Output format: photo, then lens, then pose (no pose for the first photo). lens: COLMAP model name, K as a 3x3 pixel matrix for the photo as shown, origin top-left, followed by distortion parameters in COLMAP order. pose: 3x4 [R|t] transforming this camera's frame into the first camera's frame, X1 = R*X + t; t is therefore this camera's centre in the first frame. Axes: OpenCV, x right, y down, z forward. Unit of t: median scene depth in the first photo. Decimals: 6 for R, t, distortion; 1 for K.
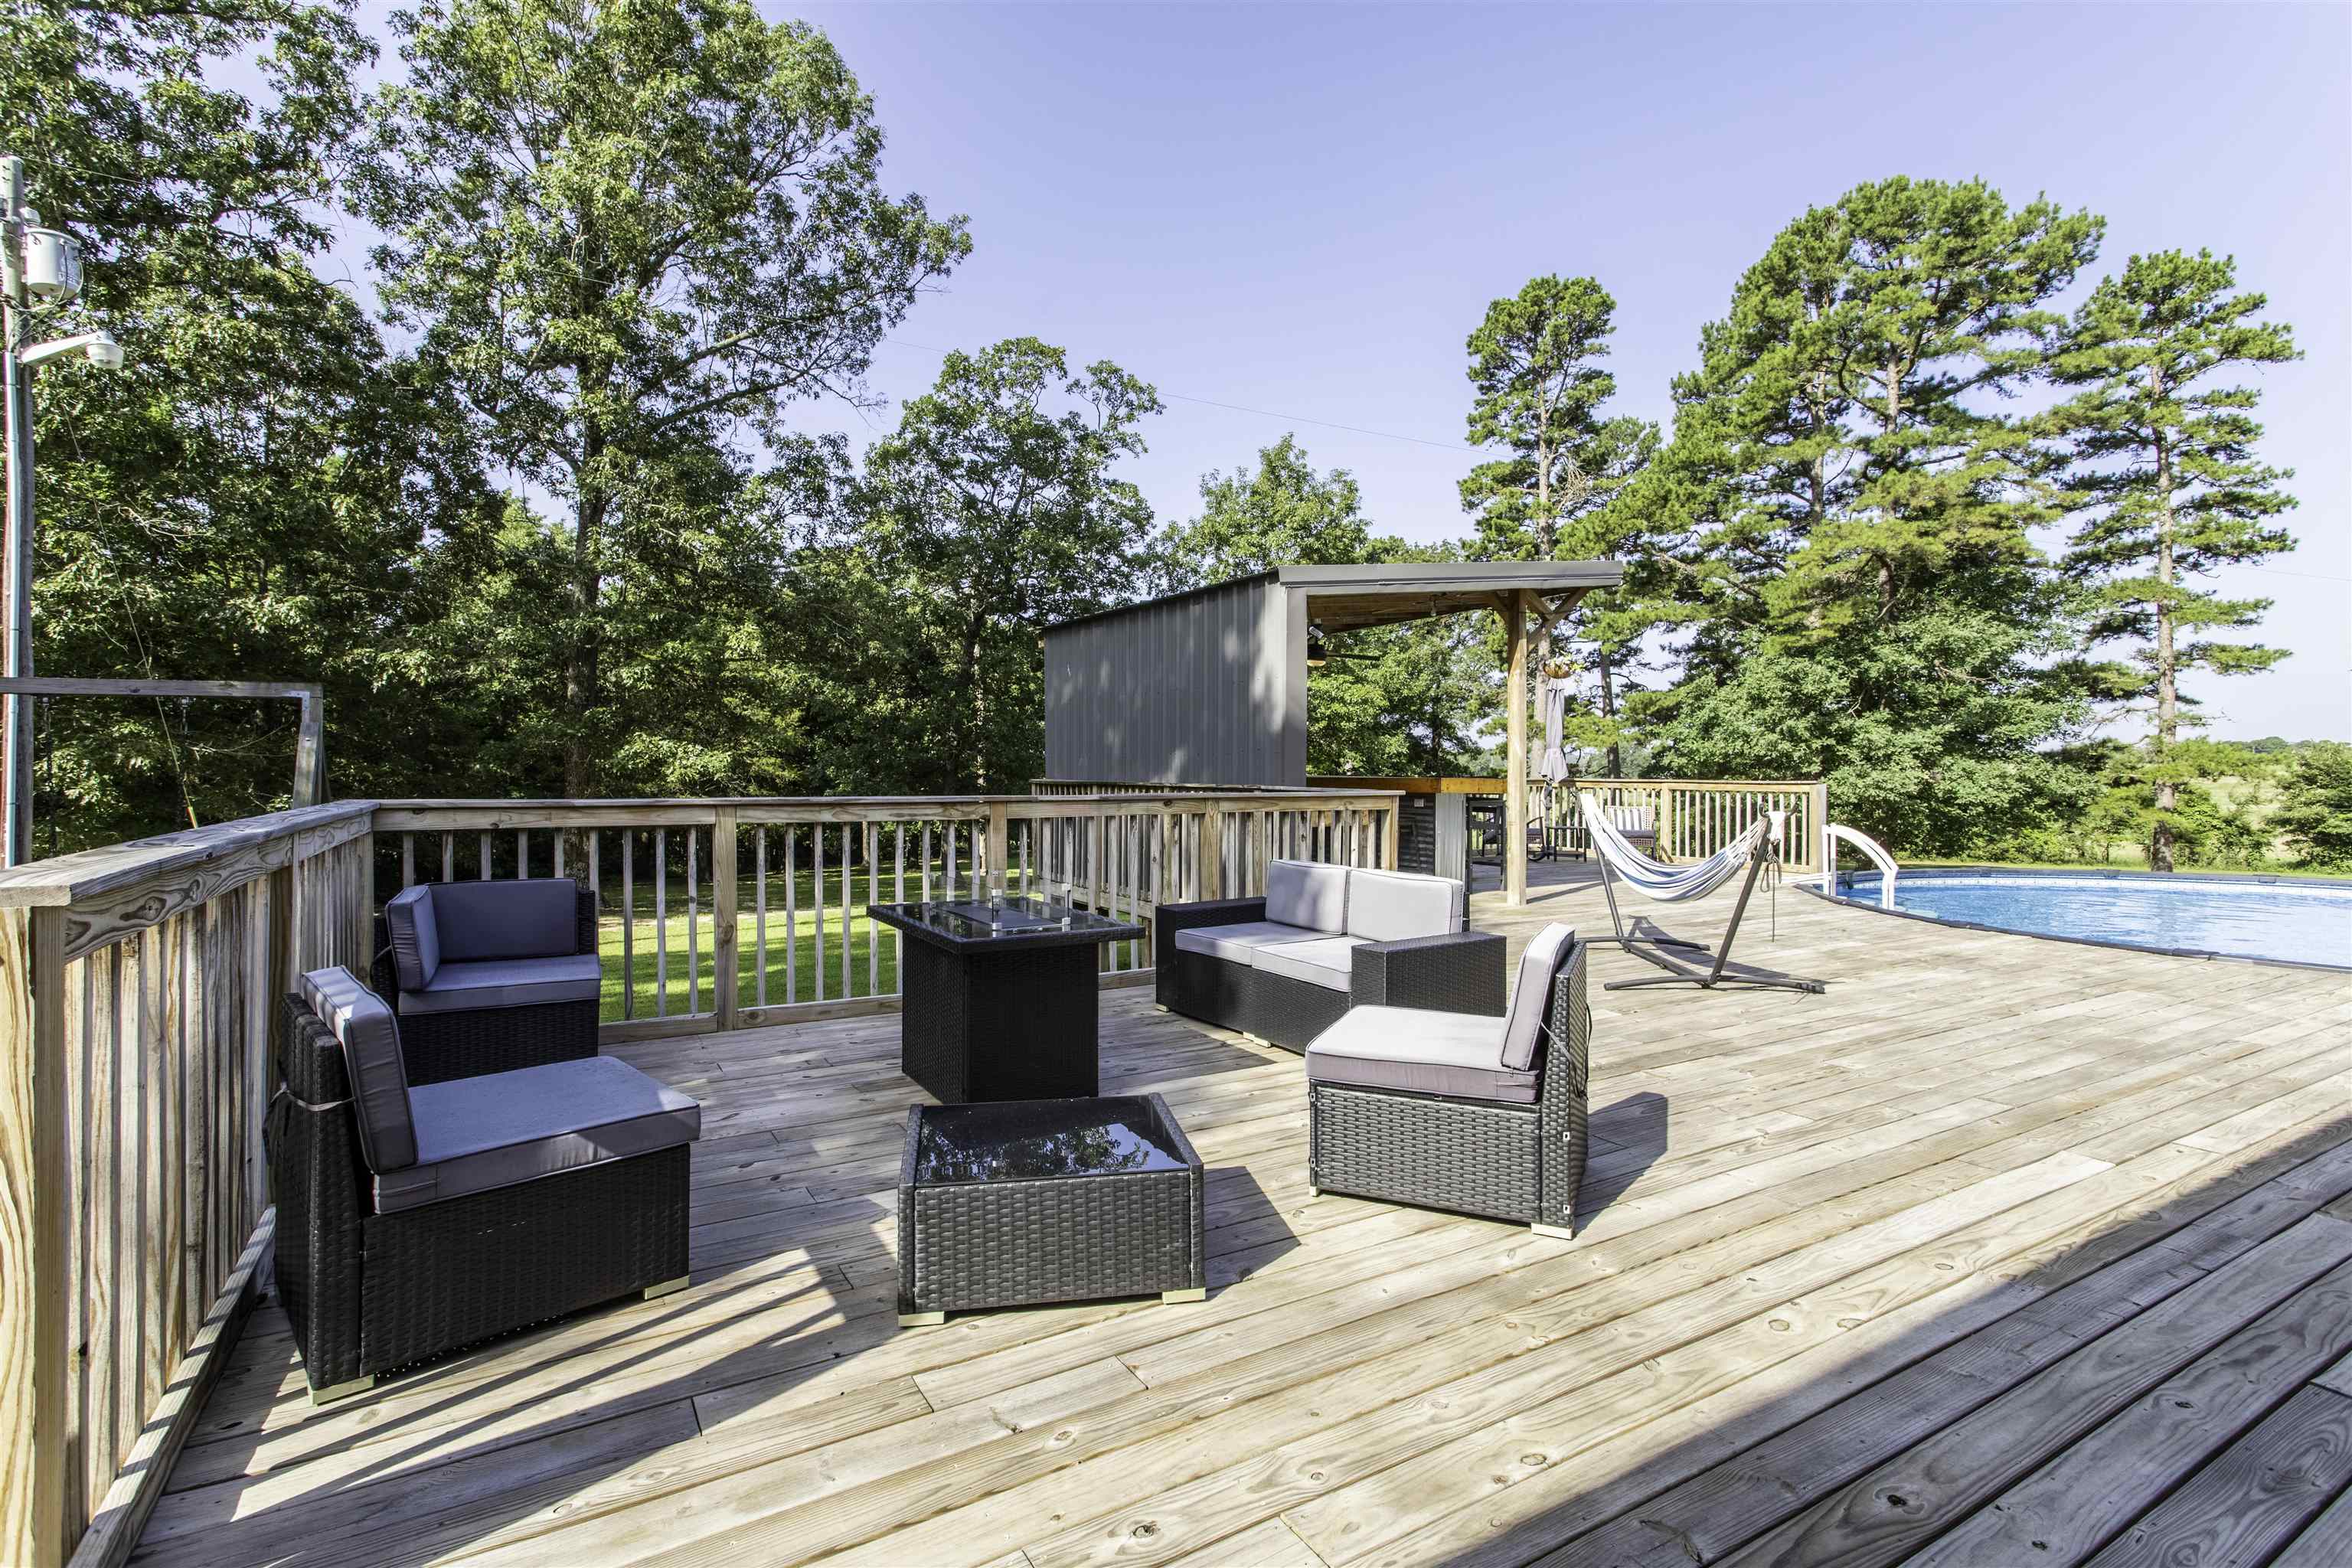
lens RADIAL K [[1100.6, 0, 1164.0], [0, 1100.6, 768.1], [0, 0, 1]] dist [0.003996, 0.001030]
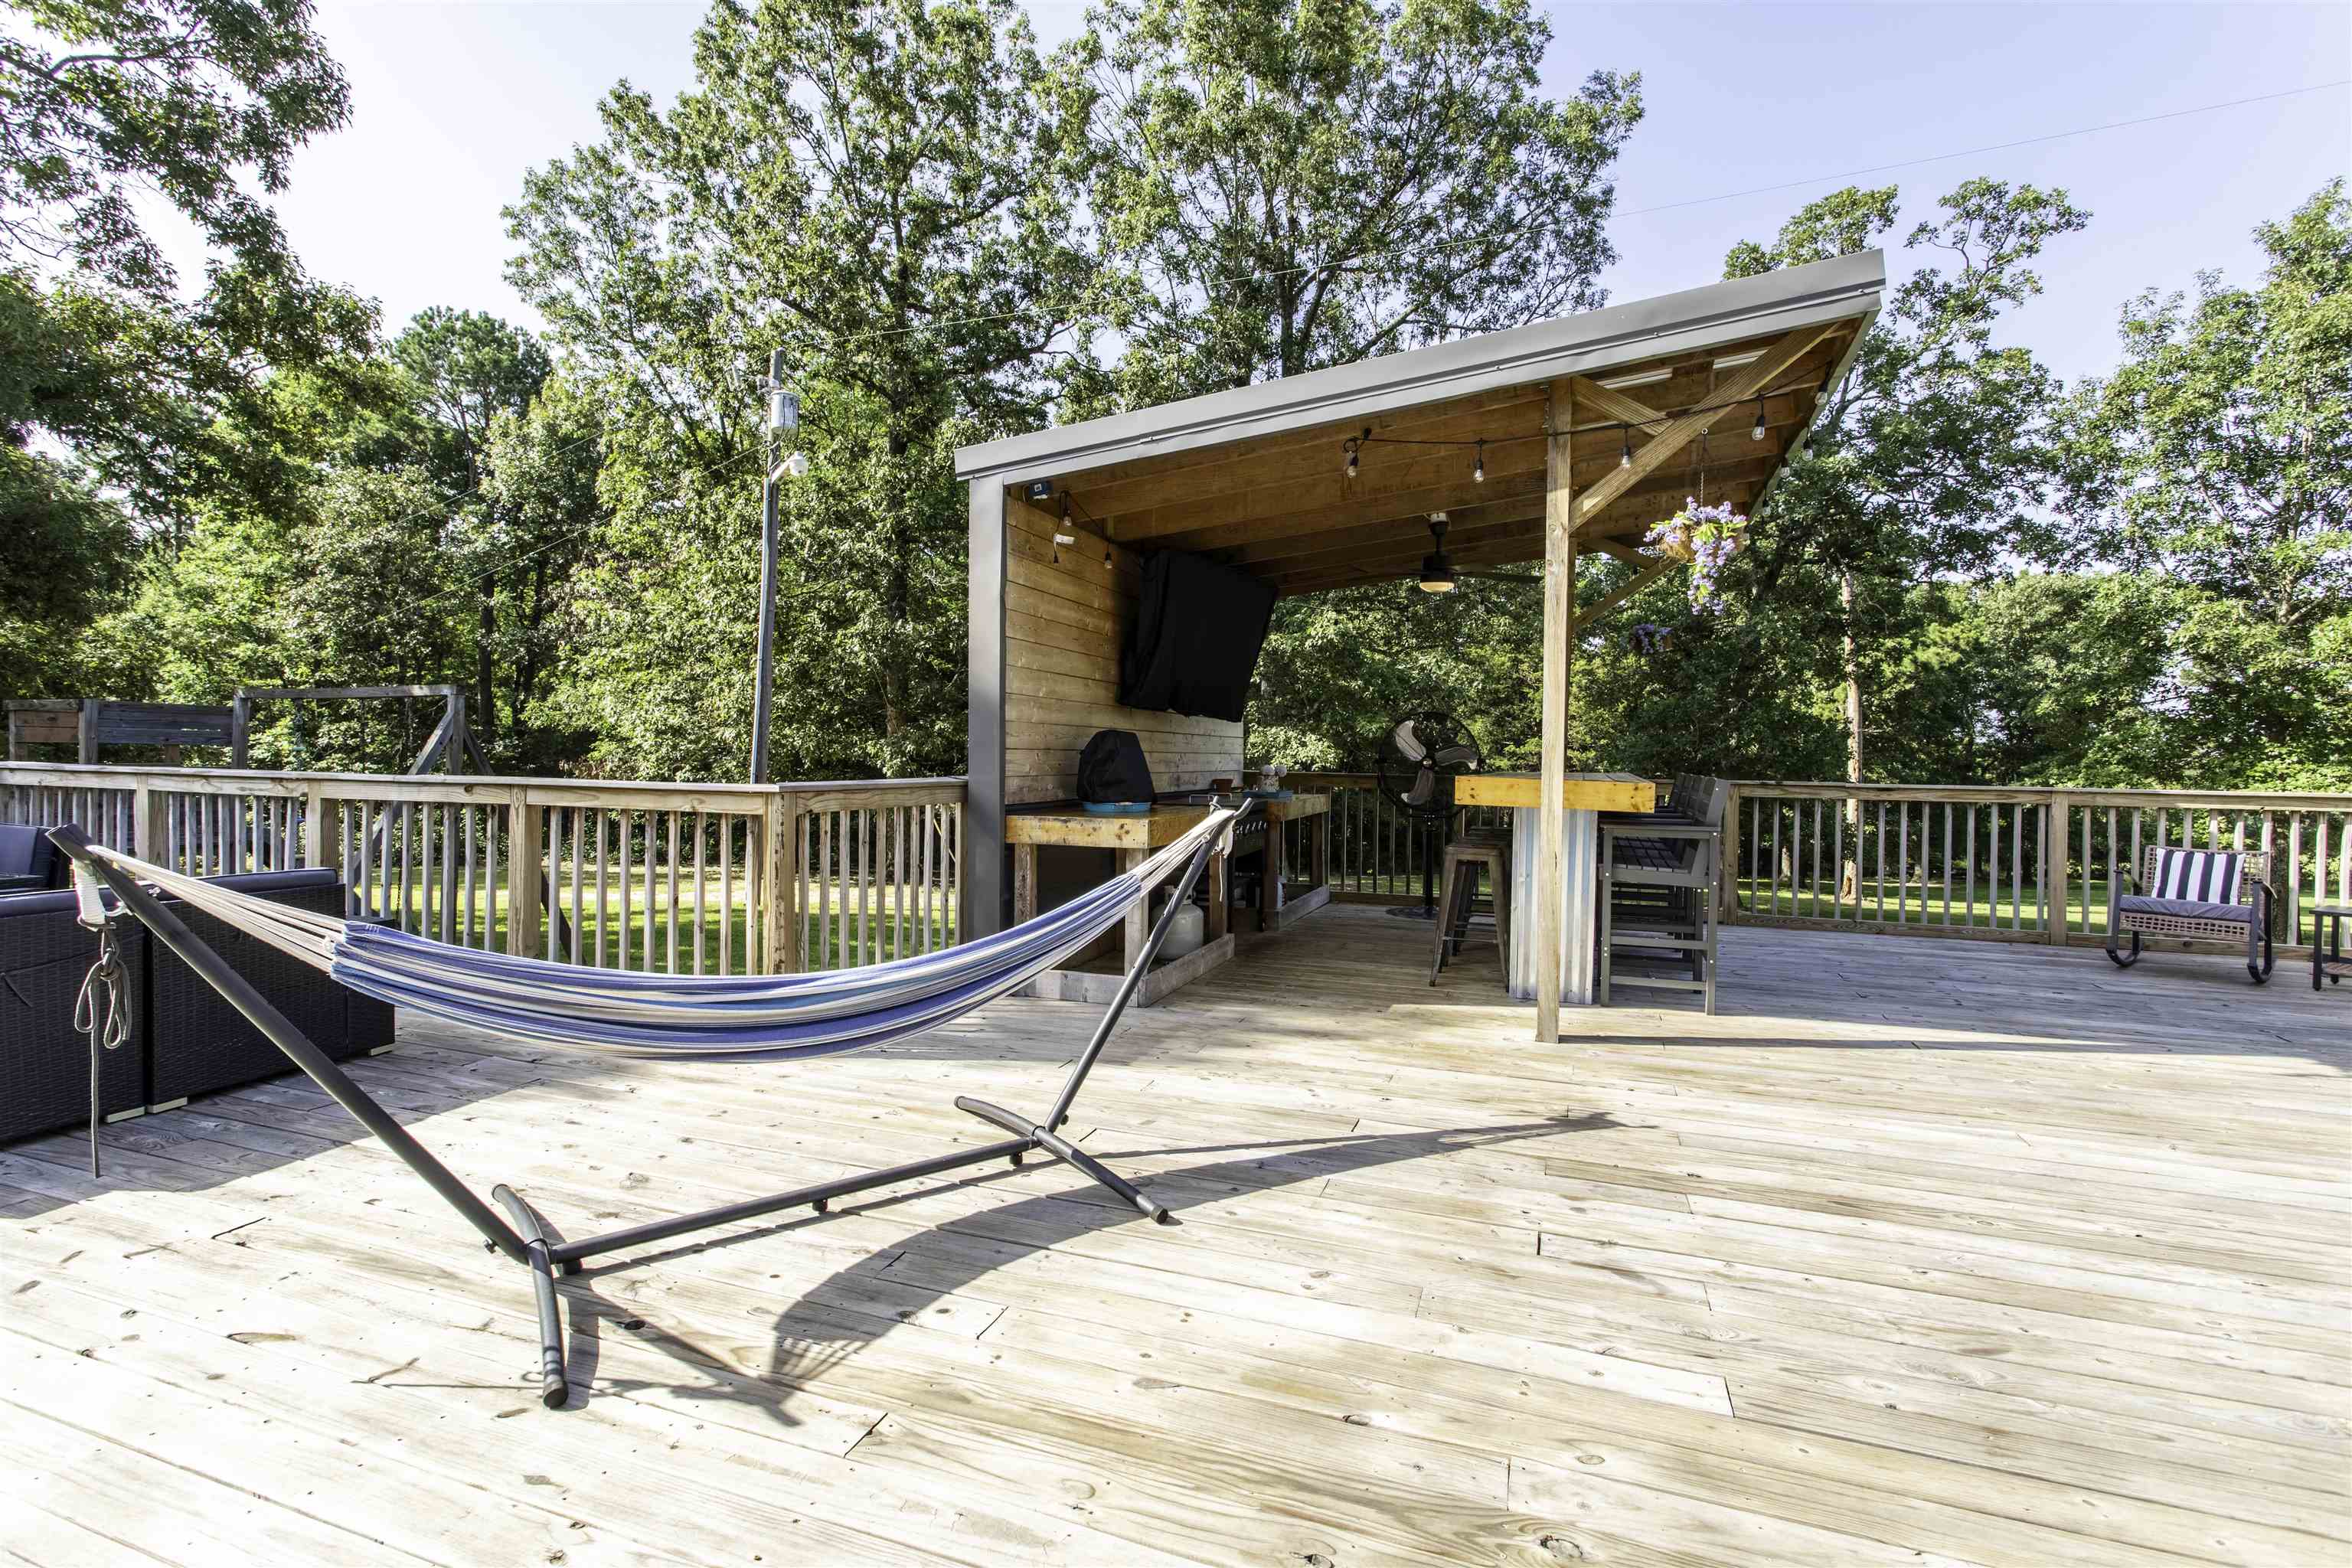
lens RADIAL K [[1110.3, 0, 1163.4], [0, 1110.3, 768.0], [0, 0, 1]] dist [0.000953, 0.000743]
pose [[0.629299, 0.015368, -0.777011, 0.199208], [-0.013827, 0.999868, 0.008577, 0.000673], [0.777040, 0.005346, 0.629428, 0.189301]]
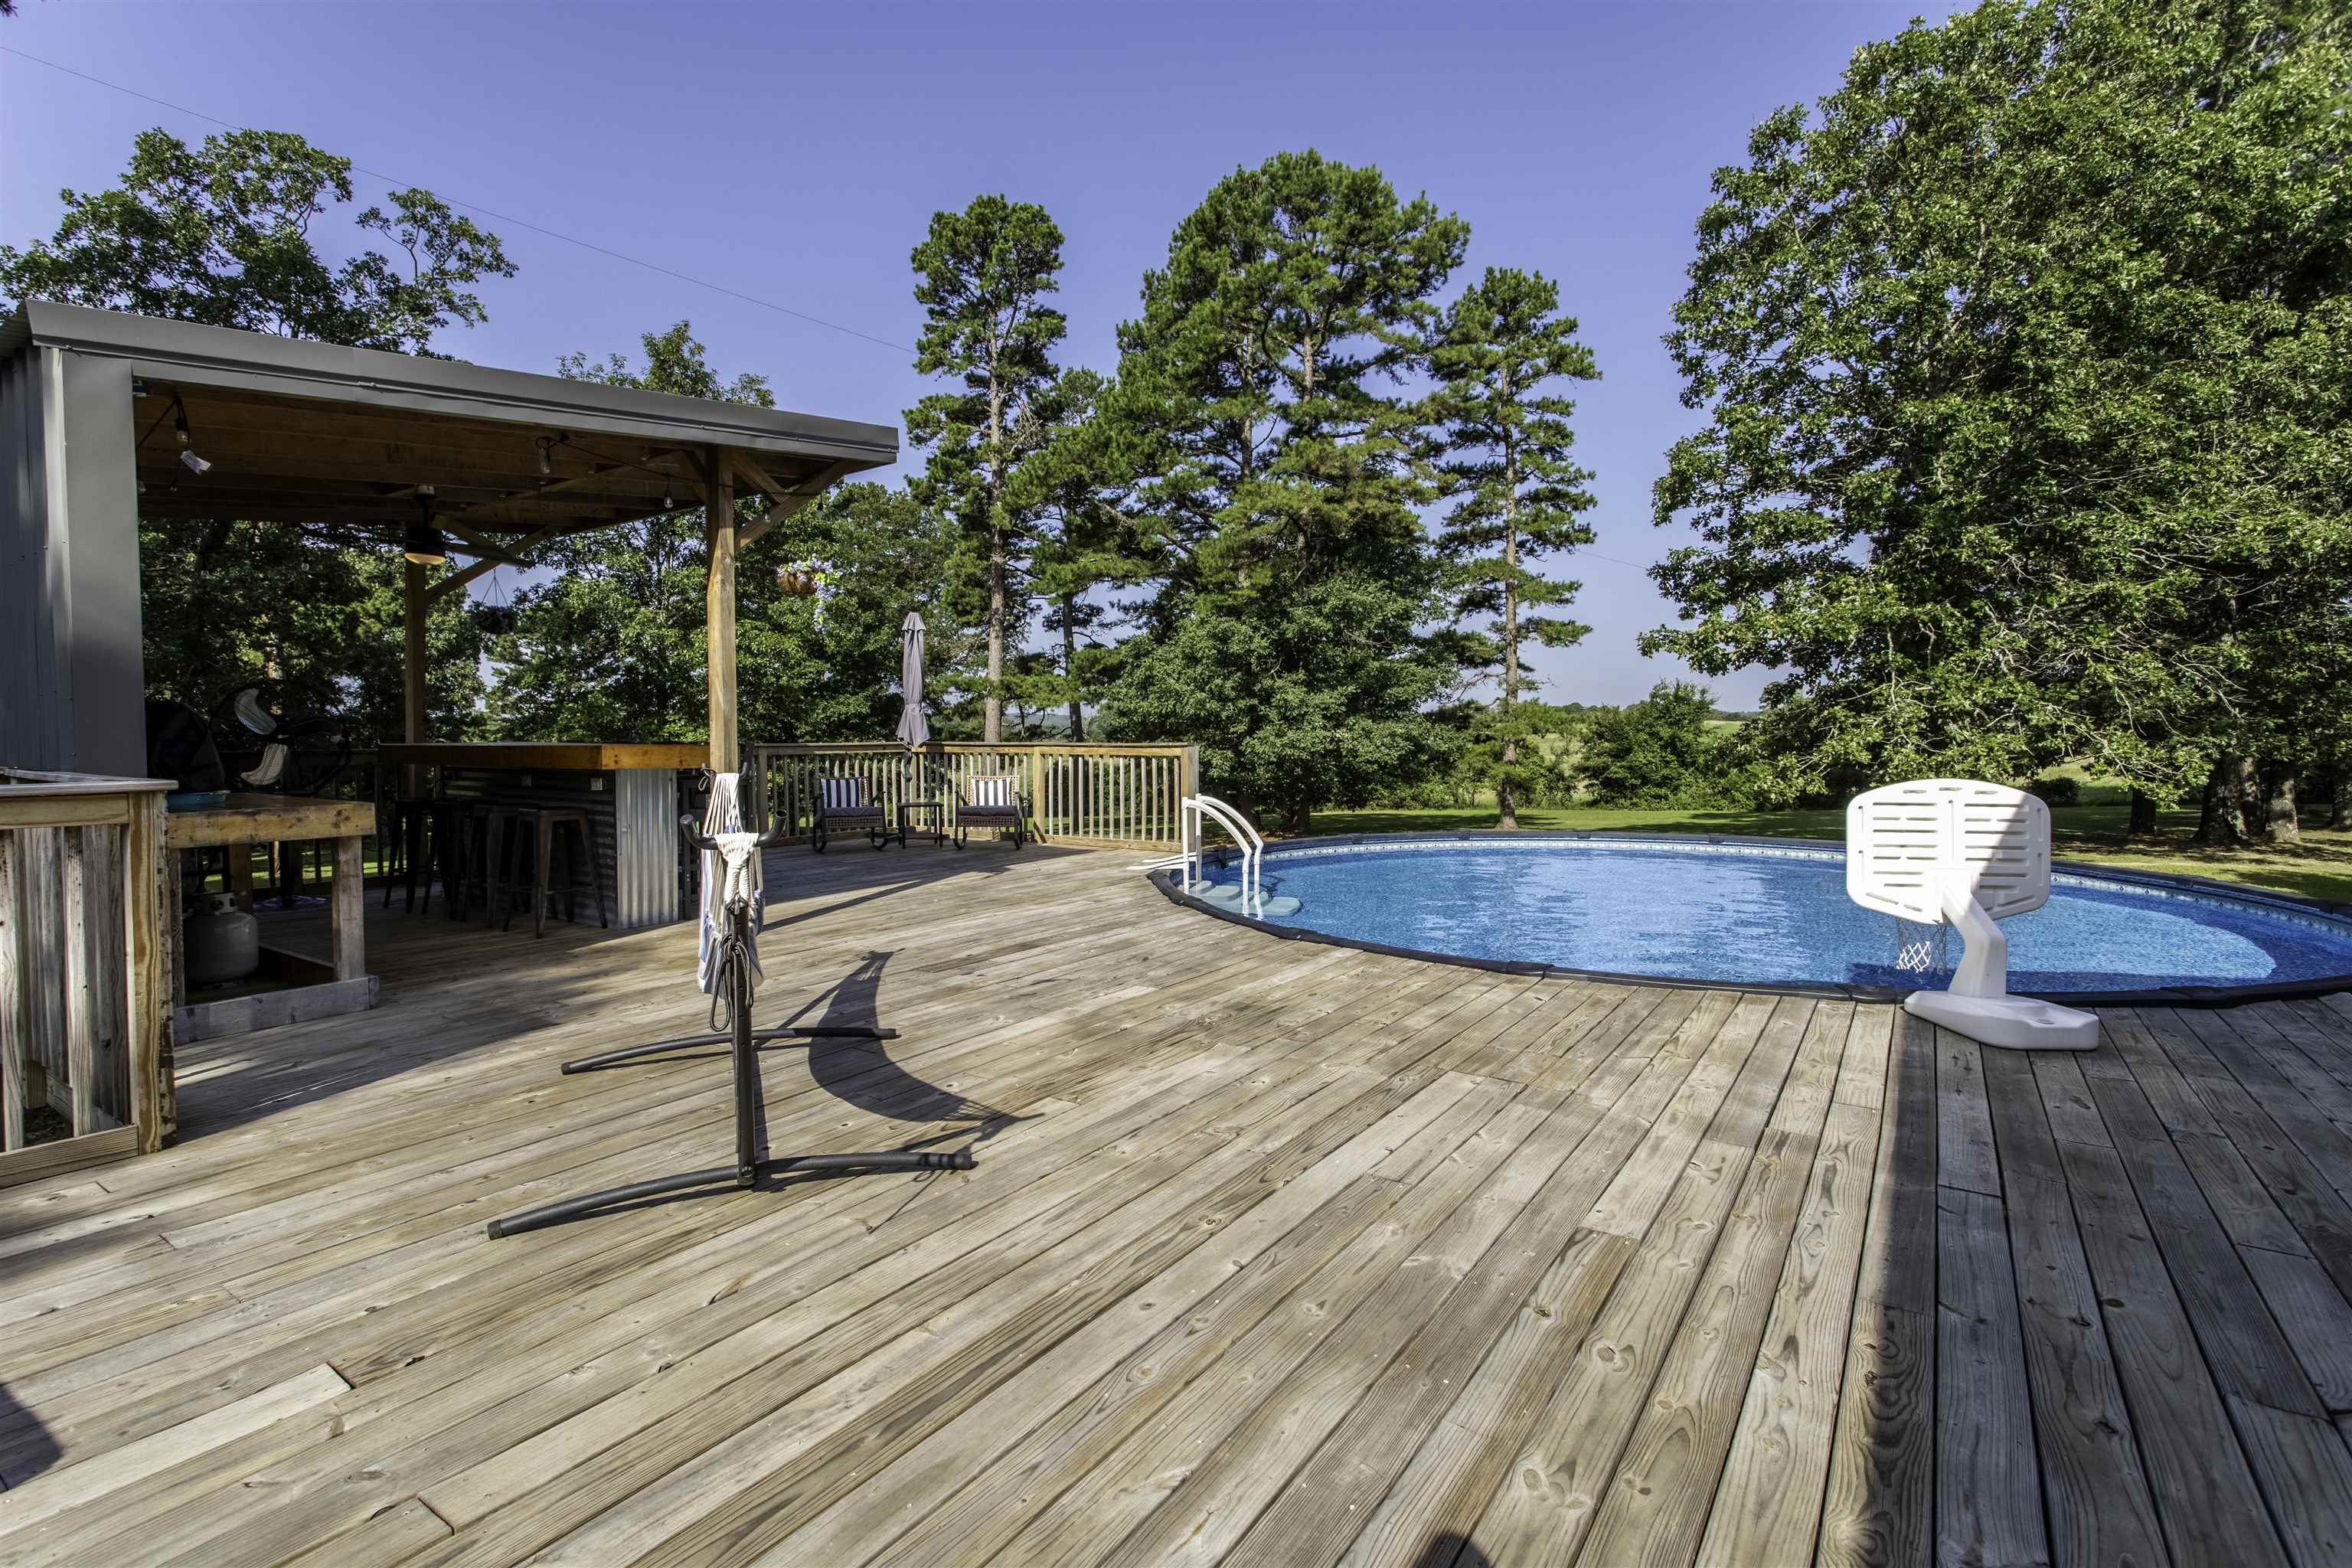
lens RADIAL K [[1110.3, 0, 1163.4], [0, 1110.3, 768.0], [0, 0, 1]] dist [0.000953, 0.000743]
pose [[0.908034, -0.020483, 0.418395, 0.093169], [0.006353, 0.999362, 0.035136, 0.000485], [-0.418848, -0.029247, 0.907585, 0.100208]]
